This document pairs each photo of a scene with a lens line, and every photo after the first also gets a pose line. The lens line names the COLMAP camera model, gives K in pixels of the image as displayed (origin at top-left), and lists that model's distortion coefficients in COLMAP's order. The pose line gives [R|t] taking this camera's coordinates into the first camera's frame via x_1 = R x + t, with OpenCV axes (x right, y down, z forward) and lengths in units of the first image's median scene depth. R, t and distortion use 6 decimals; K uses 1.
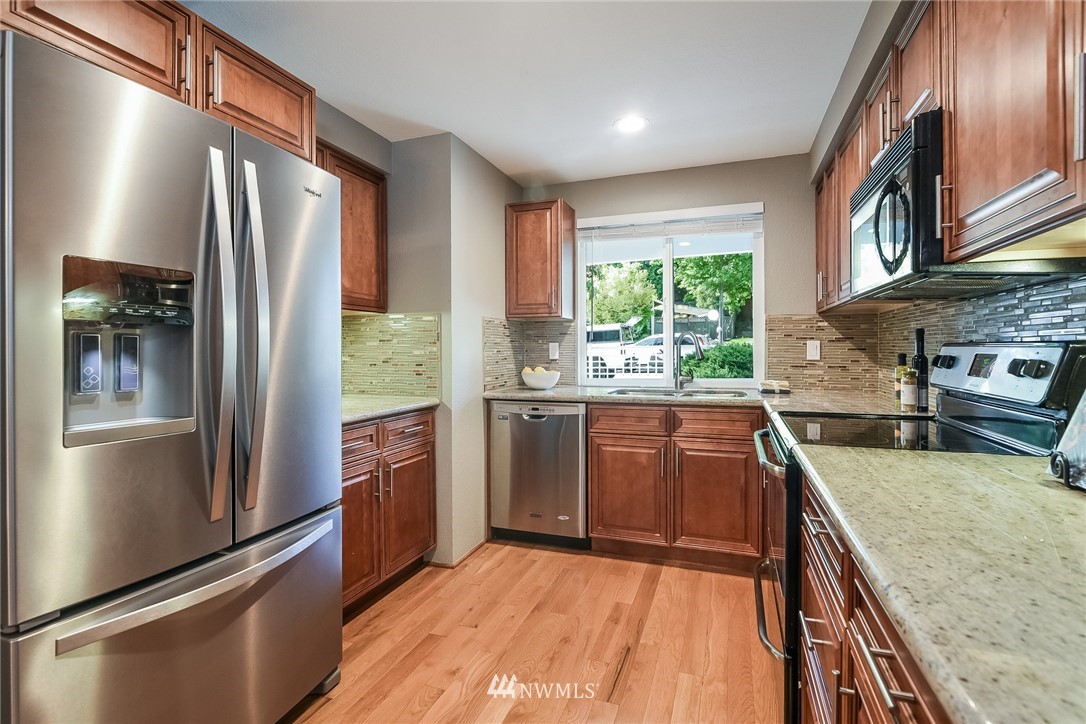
lens RADIAL K [[513.8, 0, 542.8], [0, 513.8, 358.1], [0, 0, 1]] dist [-0.020114, 0.000780]
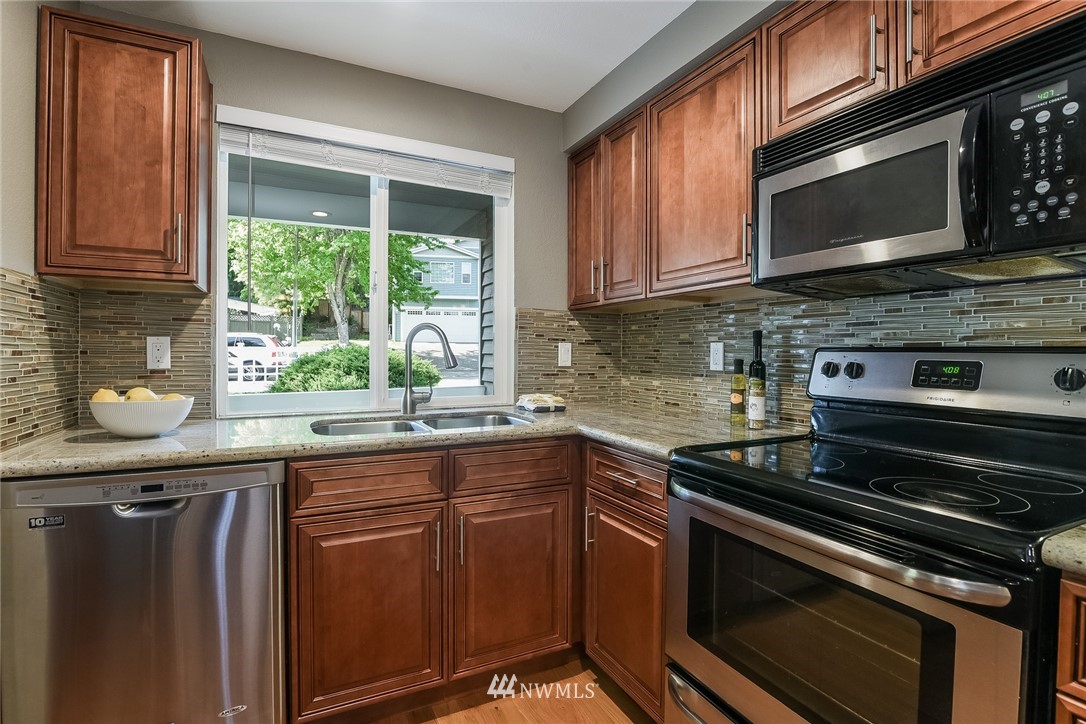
lens RADIAL K [[513.8, 0, 542.8], [0, 513.8, 358.1], [0, 0, 1]] dist [-0.020114, 0.000780]
pose [[0.684125, 0.000741, 0.729364, -0.095925], [0.003773, 0.999983, -0.004554, -0.006002], [-0.729355, 0.005868, 0.684110, 0.451328]]
